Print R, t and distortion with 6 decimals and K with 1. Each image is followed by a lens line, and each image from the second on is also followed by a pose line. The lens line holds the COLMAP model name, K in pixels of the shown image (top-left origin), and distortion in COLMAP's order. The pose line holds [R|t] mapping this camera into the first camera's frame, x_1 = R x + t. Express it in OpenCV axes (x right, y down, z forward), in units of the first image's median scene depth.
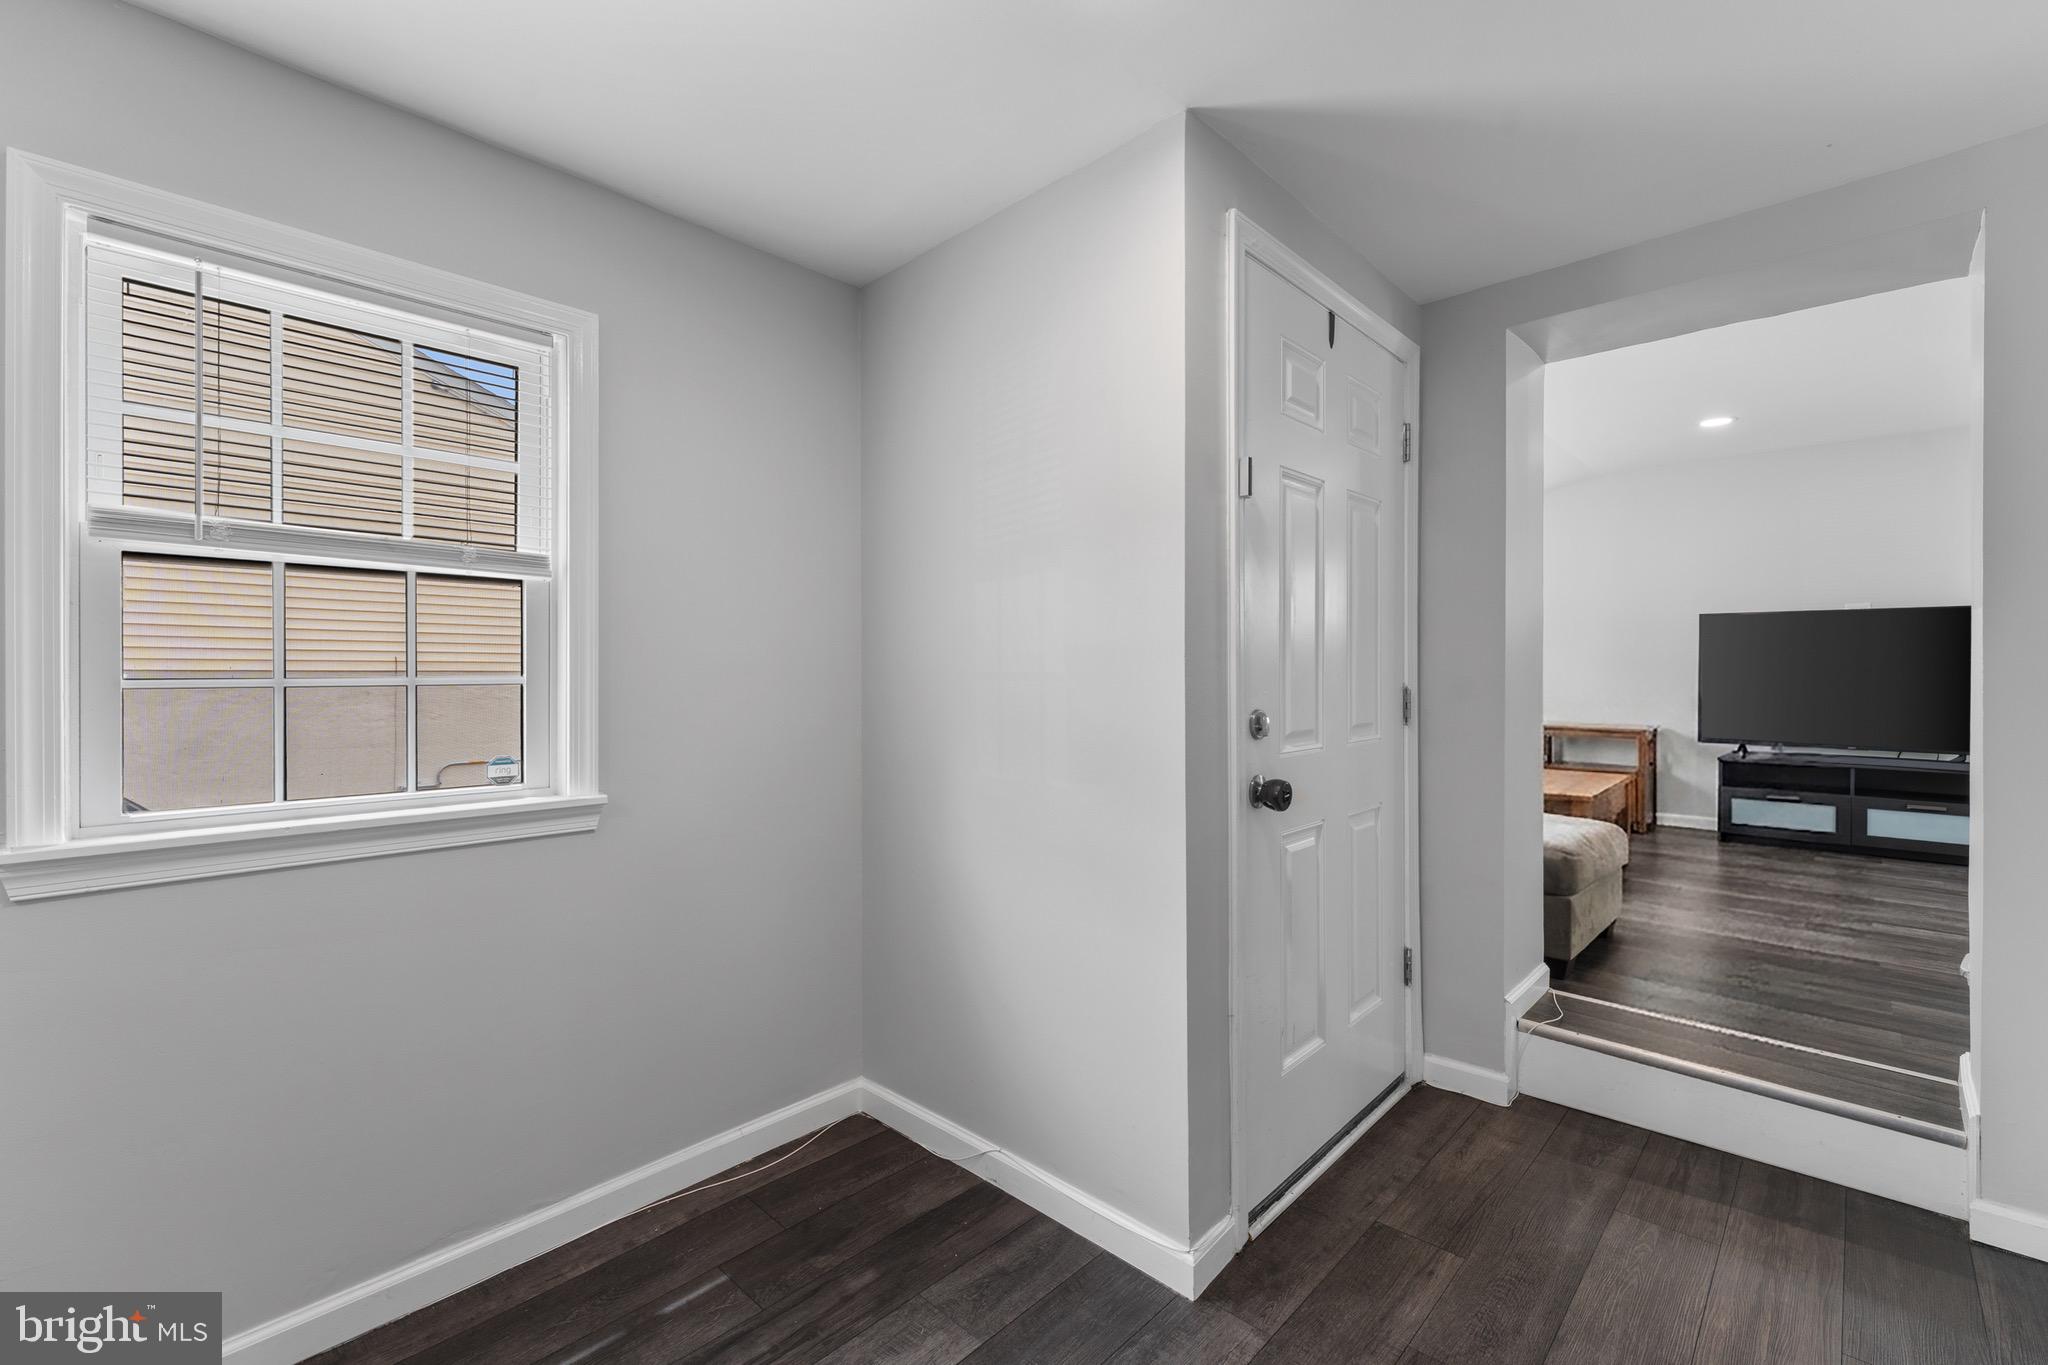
lens RADIAL K [[874.3, 0, 1023.5], [0, 874.3, 675.9], [0, 0, 1]] dist [0.001776, 0.000229]
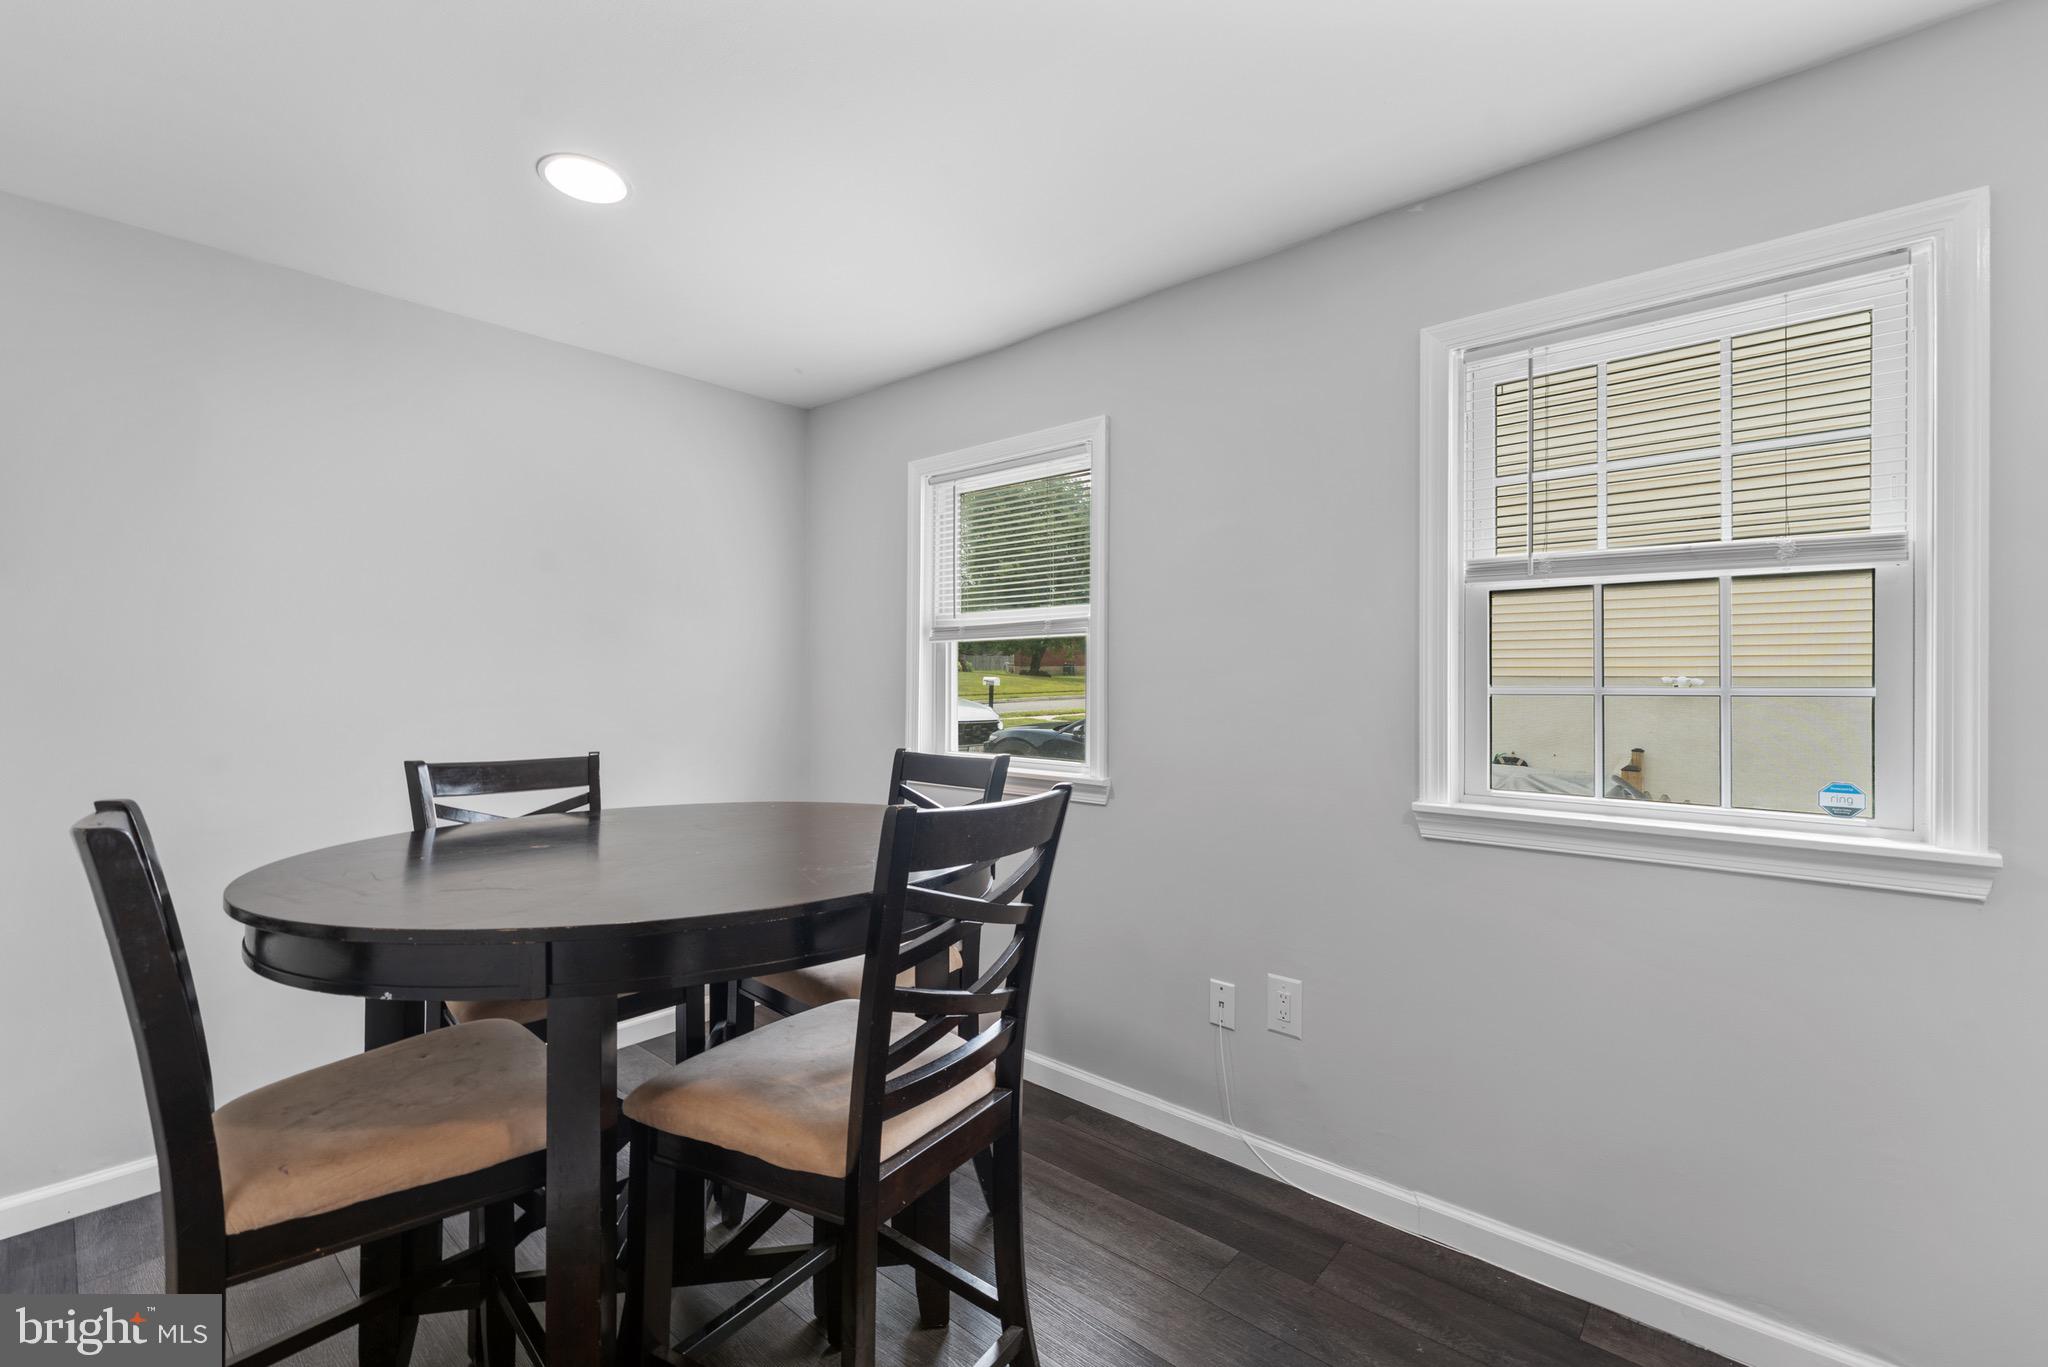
lens RADIAL K [[861.2, 0, 1027.1], [0, 861.2, 681.3], [0, 0, 1]] dist [0.002995, -0.000140]
pose [[0.056745, -0.002486, -0.998386, 0.195137], [-0.006423, 0.999975, -0.002855, 0.002462], [0.998368, 0.006575, 0.056728, 0.187239]]
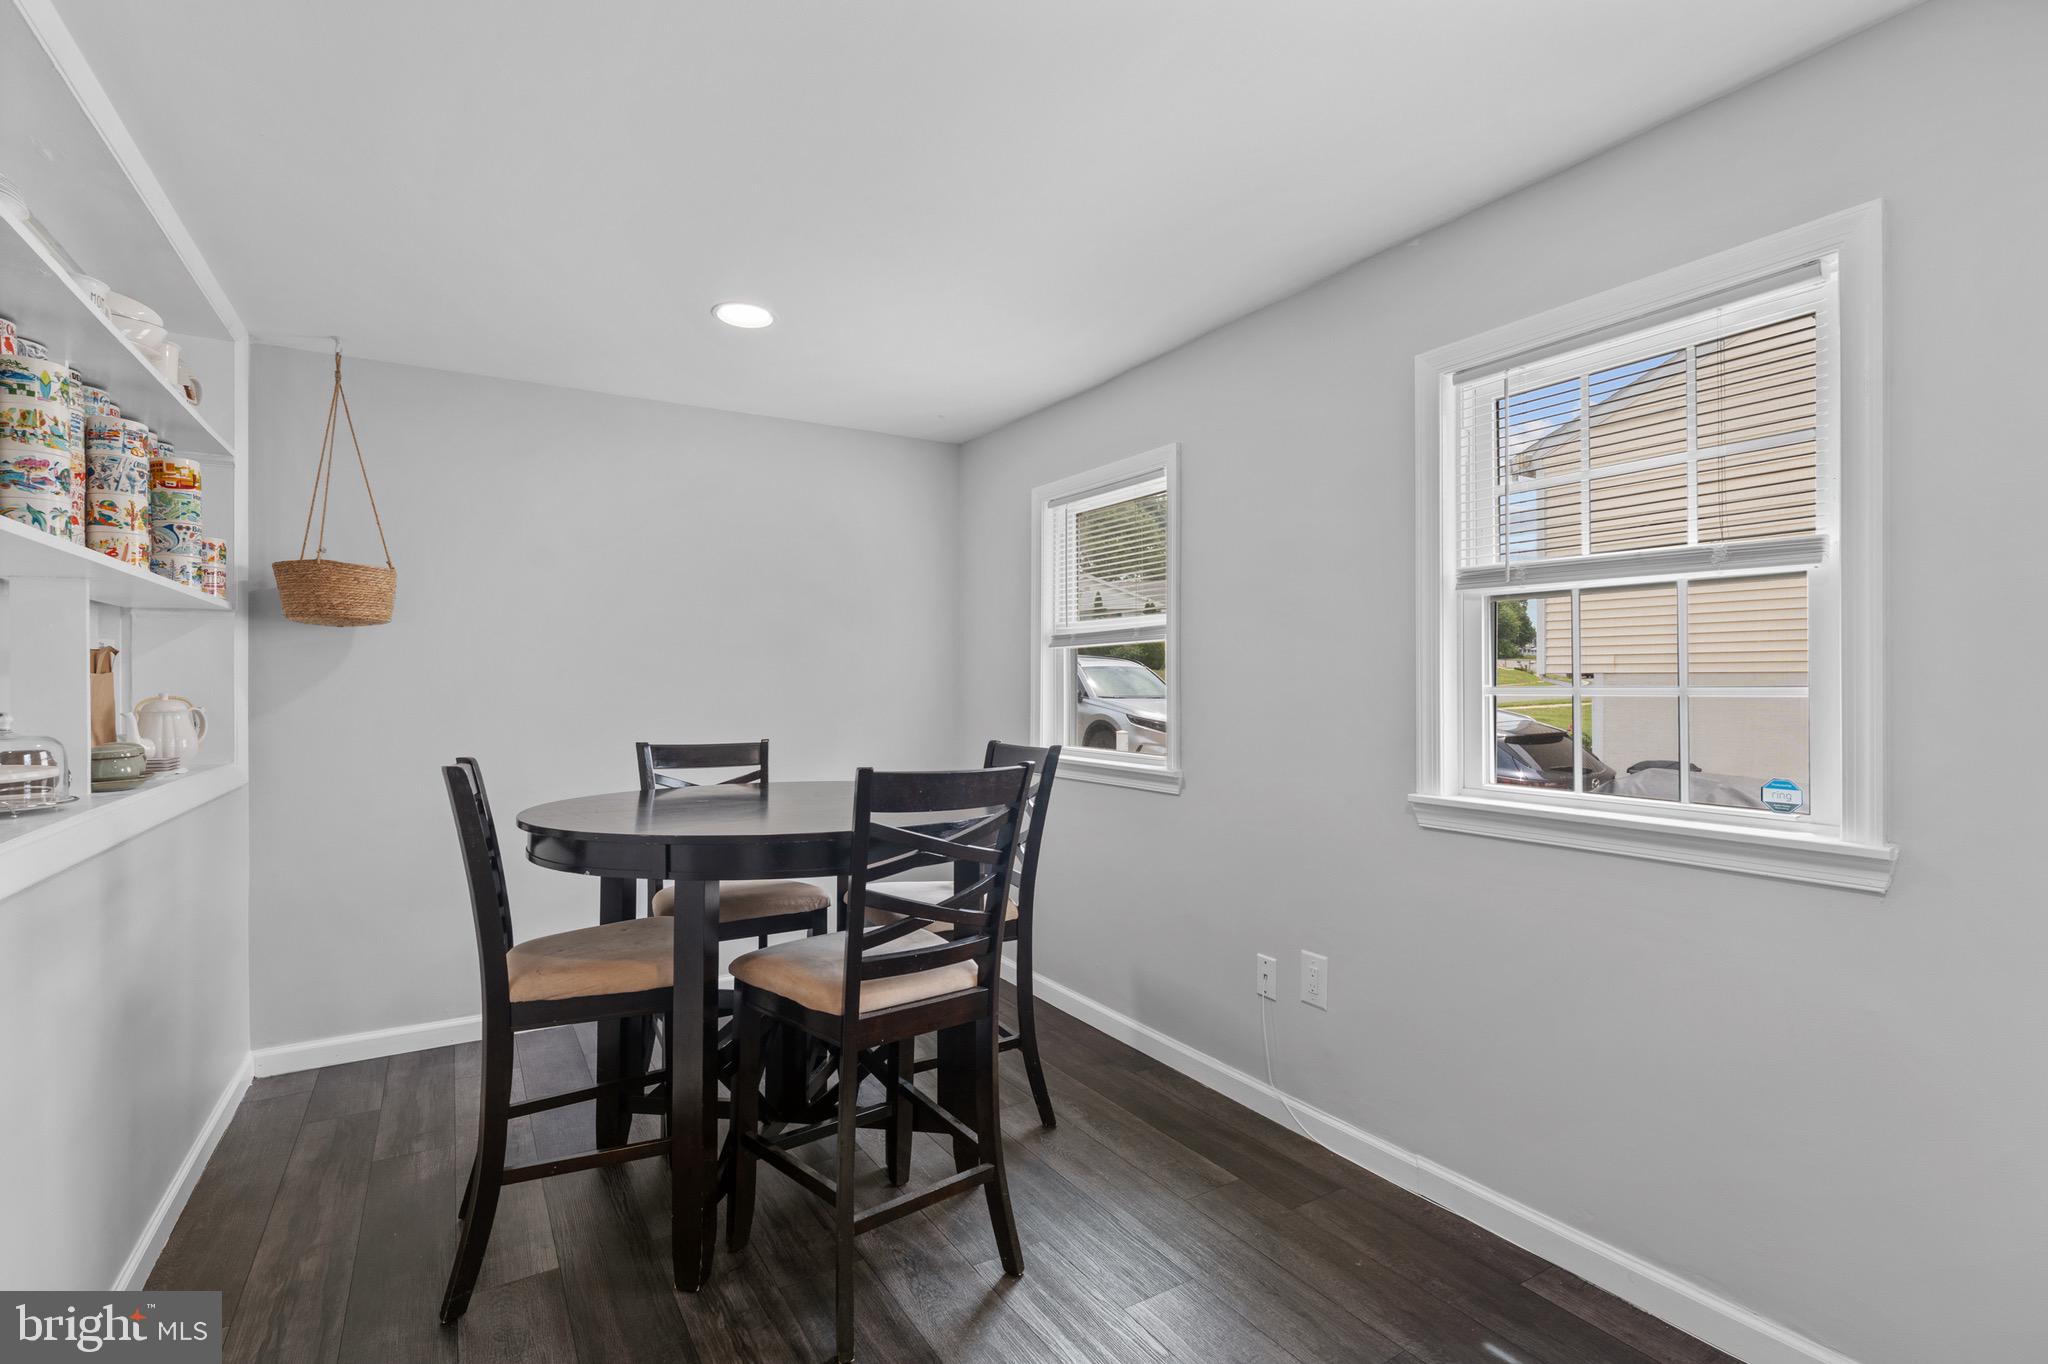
lens RADIAL K [[930.9, 0, 1024.0], [0, 930.9, 682.0], [0, 0, 1]] dist [-0.001679, -0.000038]
pose [[-0.243073, -0.002345, -0.970005, 0.496789], [-0.001824, 0.999996, -0.001960, -0.000048], [0.970006, 0.001293, -0.243076, 0.532703]]
